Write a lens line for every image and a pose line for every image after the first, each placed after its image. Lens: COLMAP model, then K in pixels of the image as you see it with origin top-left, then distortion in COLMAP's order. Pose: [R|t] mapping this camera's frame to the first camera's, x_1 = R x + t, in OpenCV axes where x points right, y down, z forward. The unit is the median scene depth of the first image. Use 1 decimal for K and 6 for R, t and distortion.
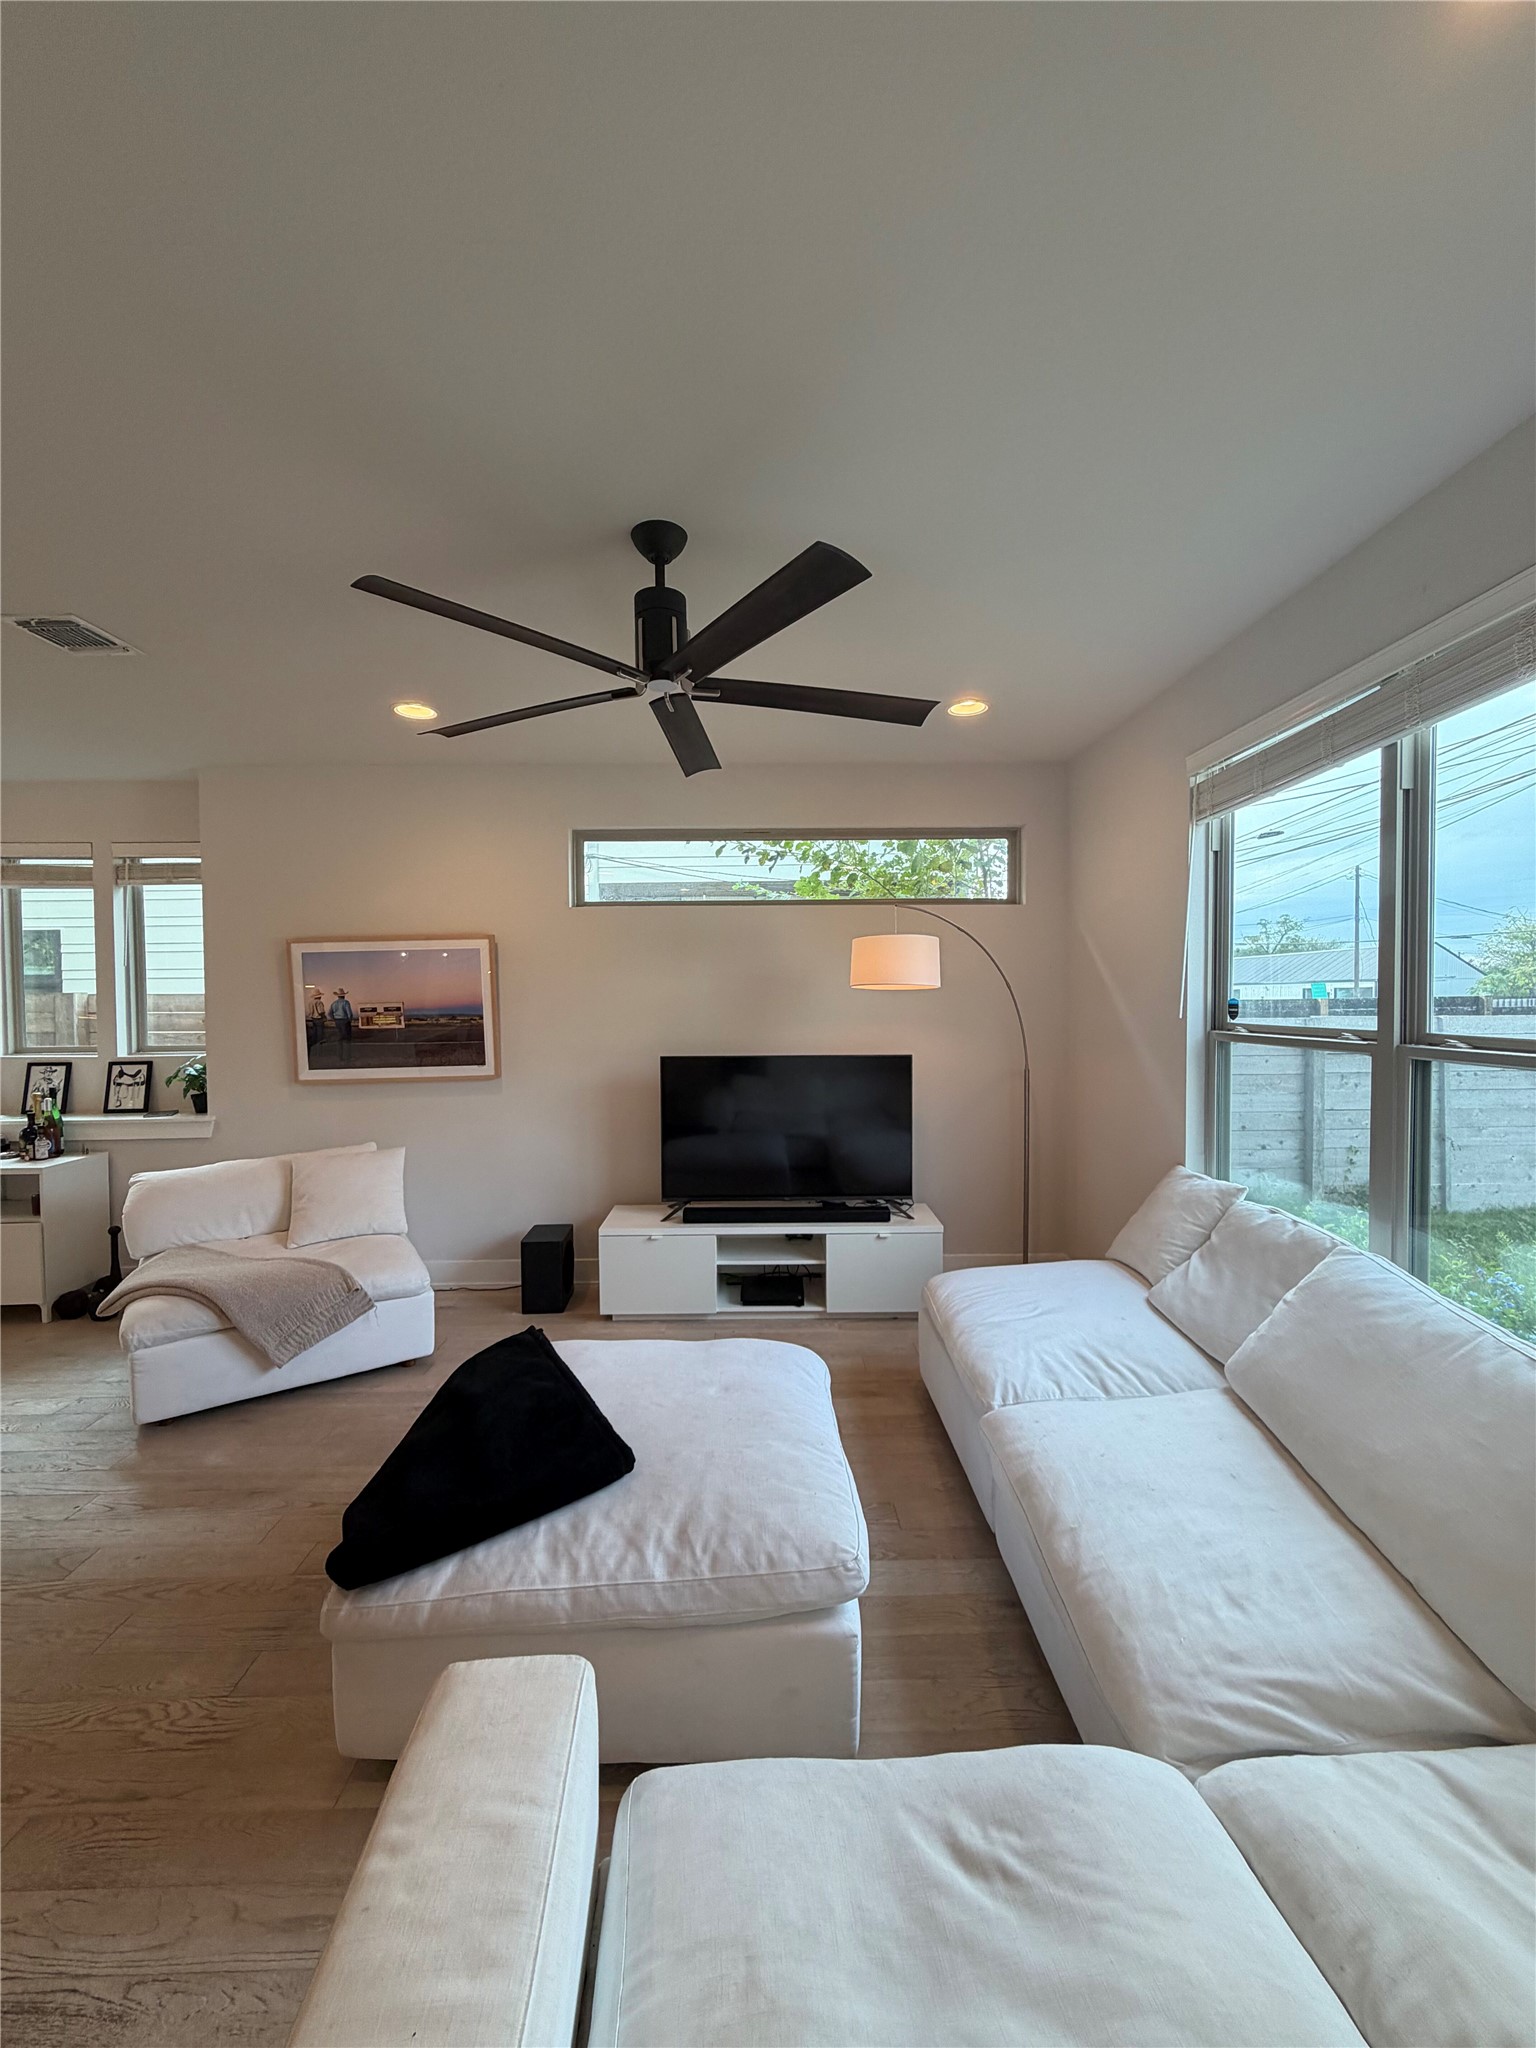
lens RADIAL K [[815.5, 0, 774.8], [0, 815.5, 1021.4], [0, 0, 1]] dist [-0.000084, -0.000070]
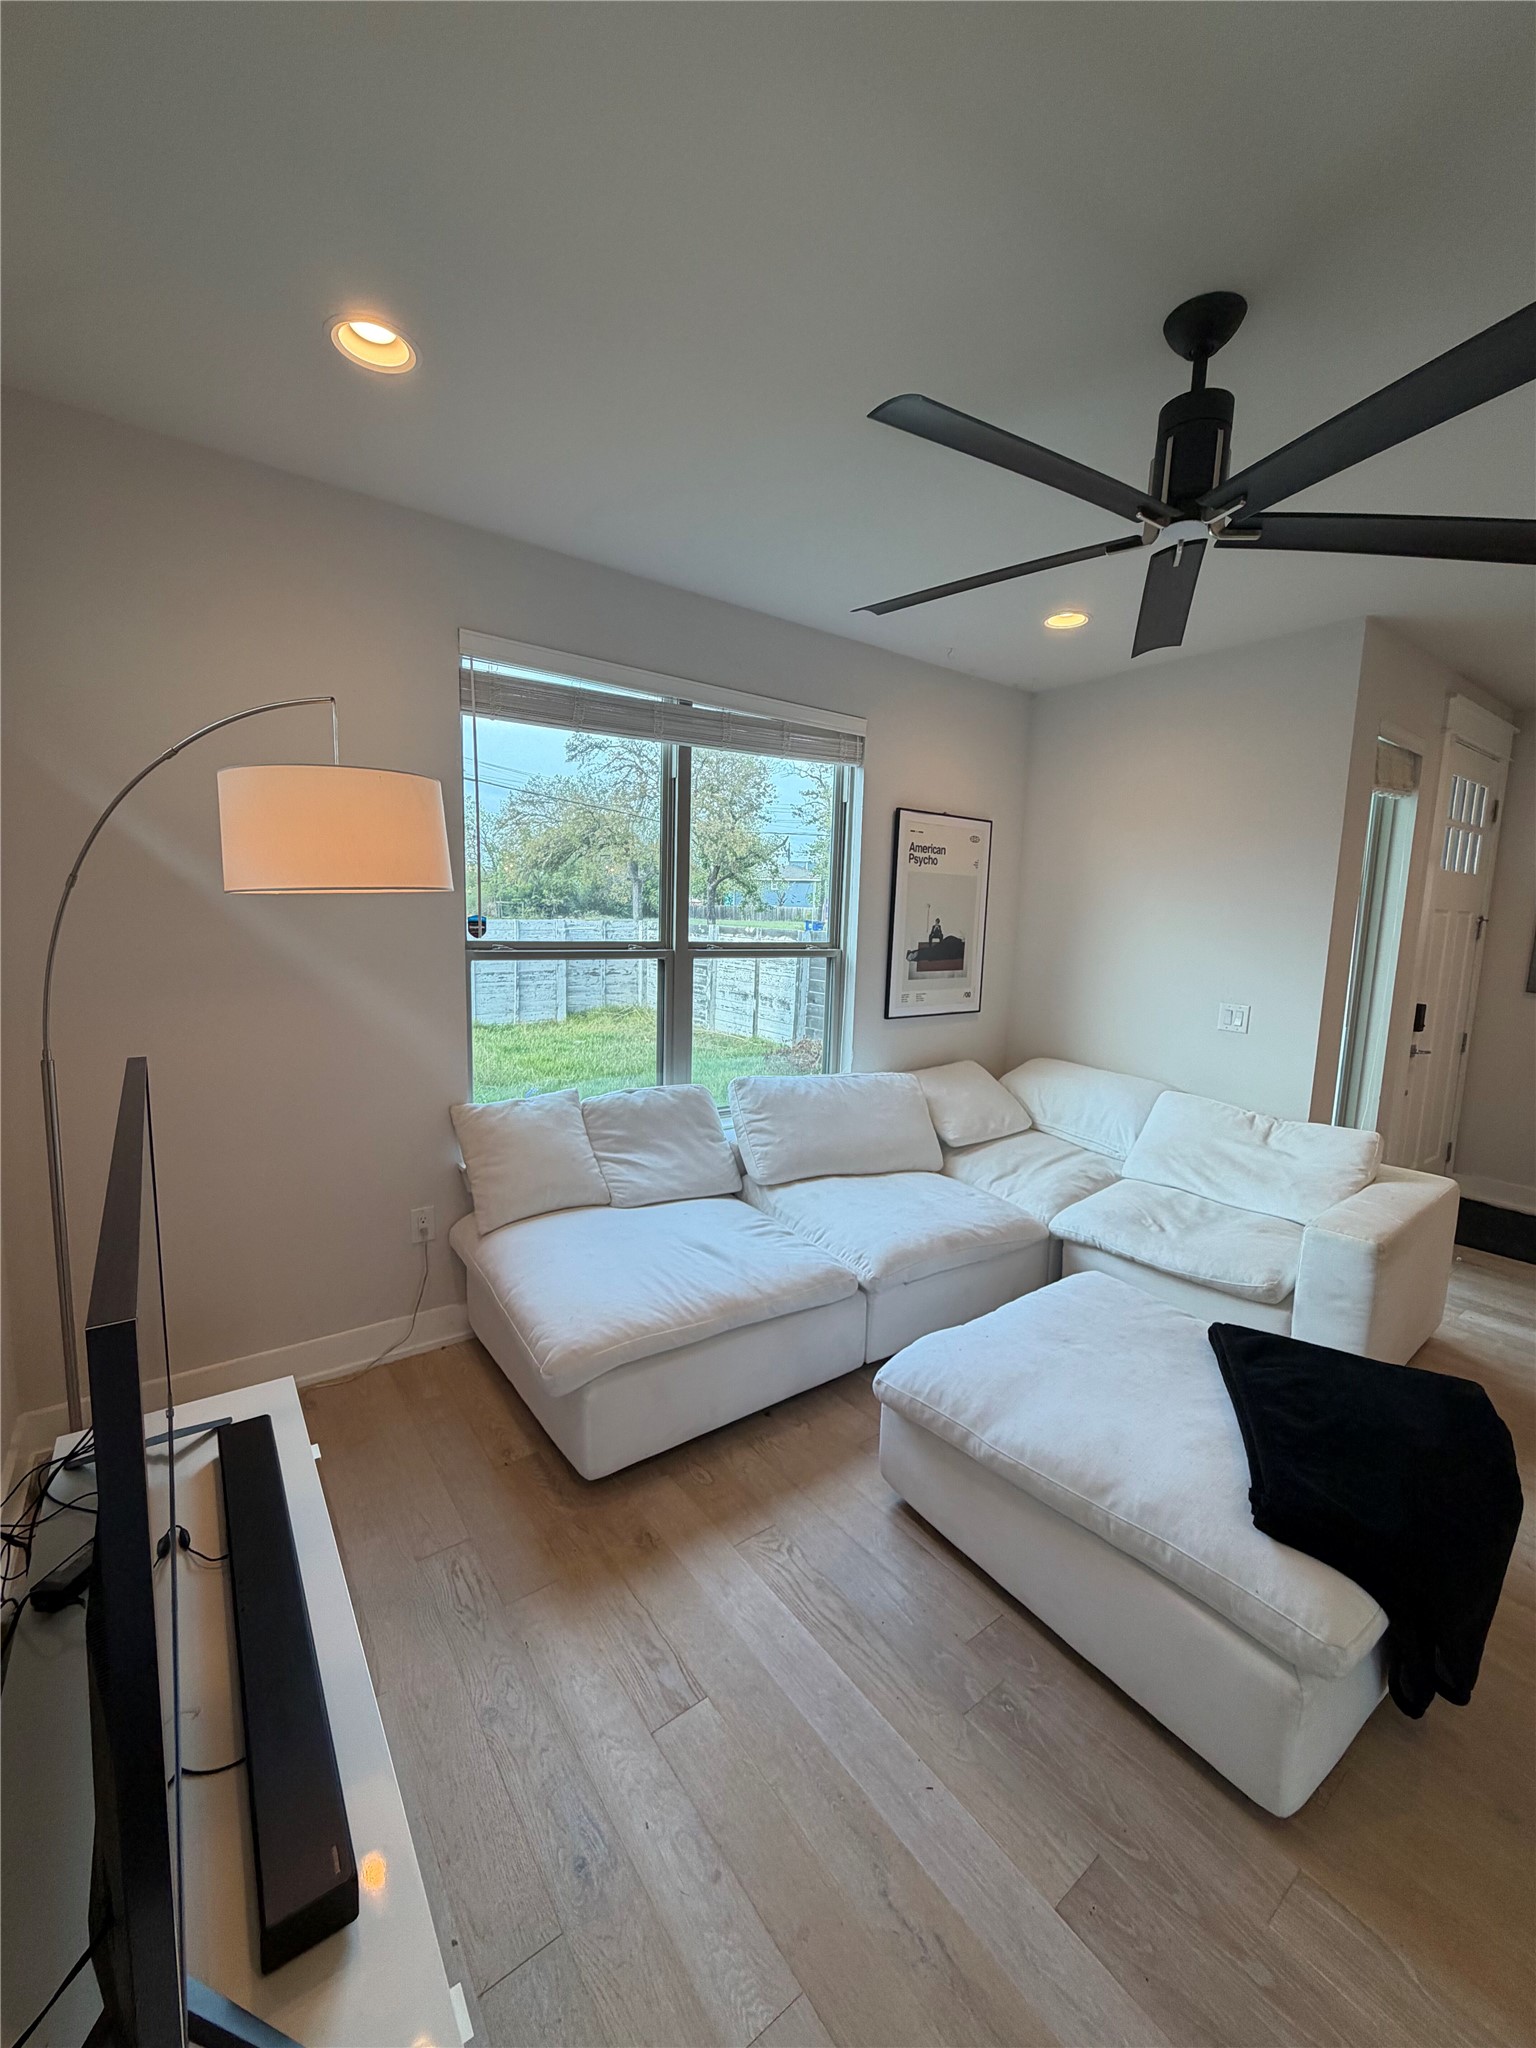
lens RADIAL K [[815.5, 0, 774.8], [0, 815.5, 1021.4], [0, 0, 1]] dist [-0.000084, -0.000070]
pose [[-0.587061, -0.118046, 0.800890, -0.409136], [-0.002995, 0.989621, 0.143669, -0.042352], [-0.809537, 0.081943, -0.581321, 1.262164]]
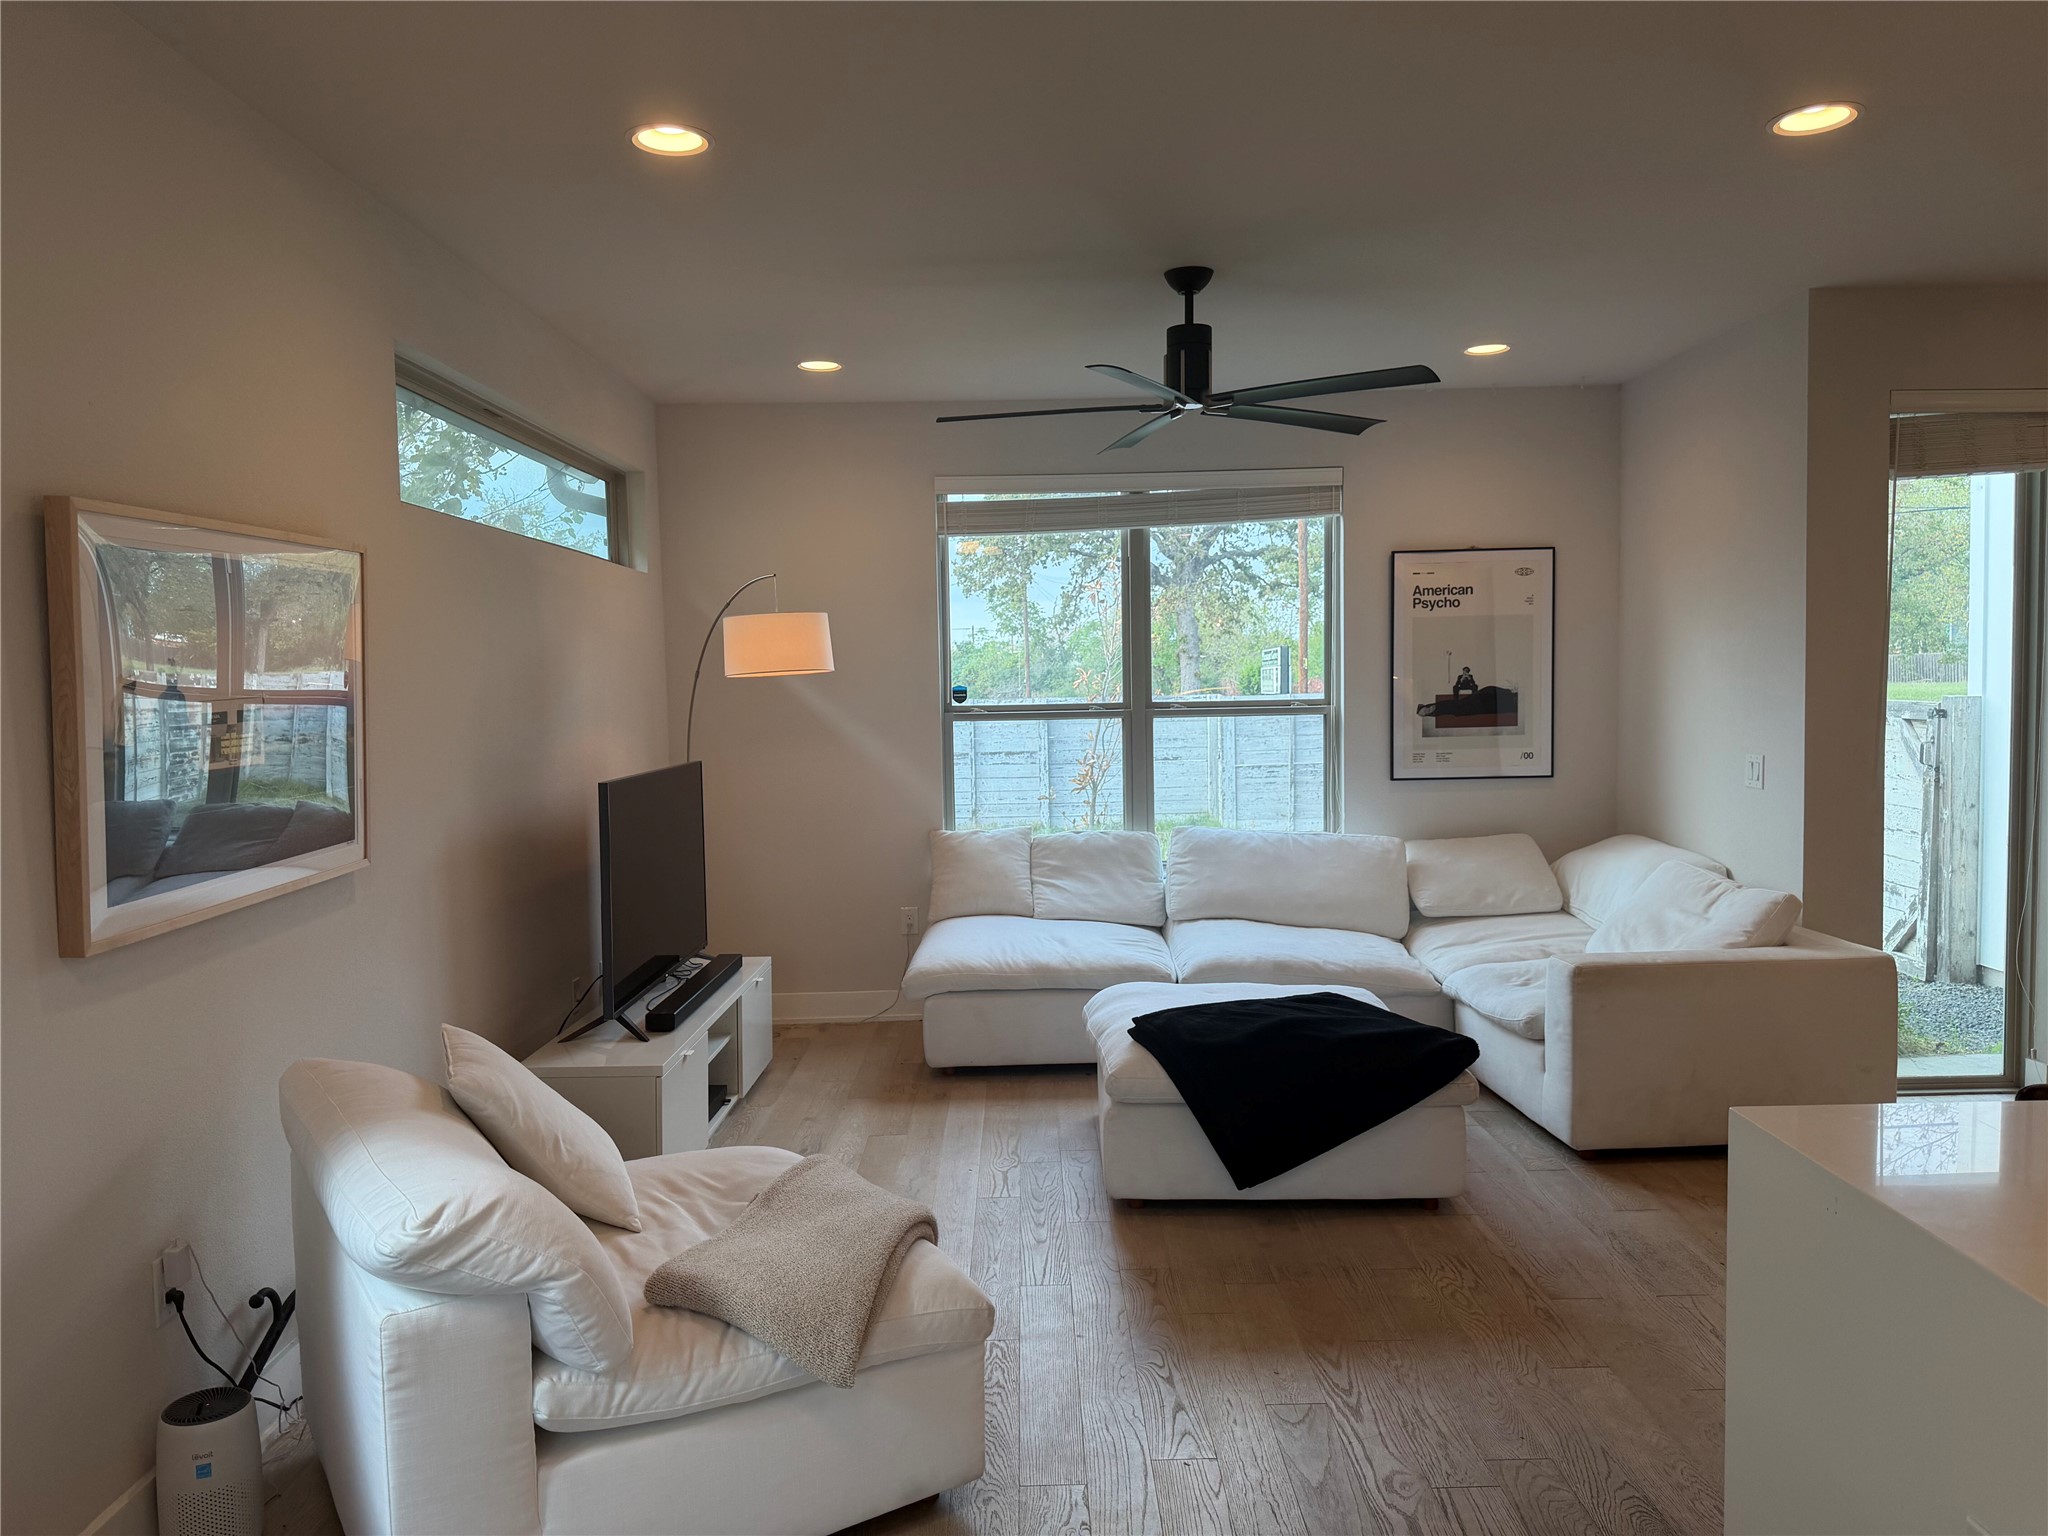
lens RADIAL K [[1435.9, 0, 1024.0], [0, 1435.9, 768.0], [0, 0, 1]] dist [0.100117, -0.153939]
pose [[0.017663, -0.052709, 0.998454, -1.561602], [0.048672, 0.997471, 0.051796, -0.012053], [-0.998659, 0.047682, 0.020184, 0.854087]]
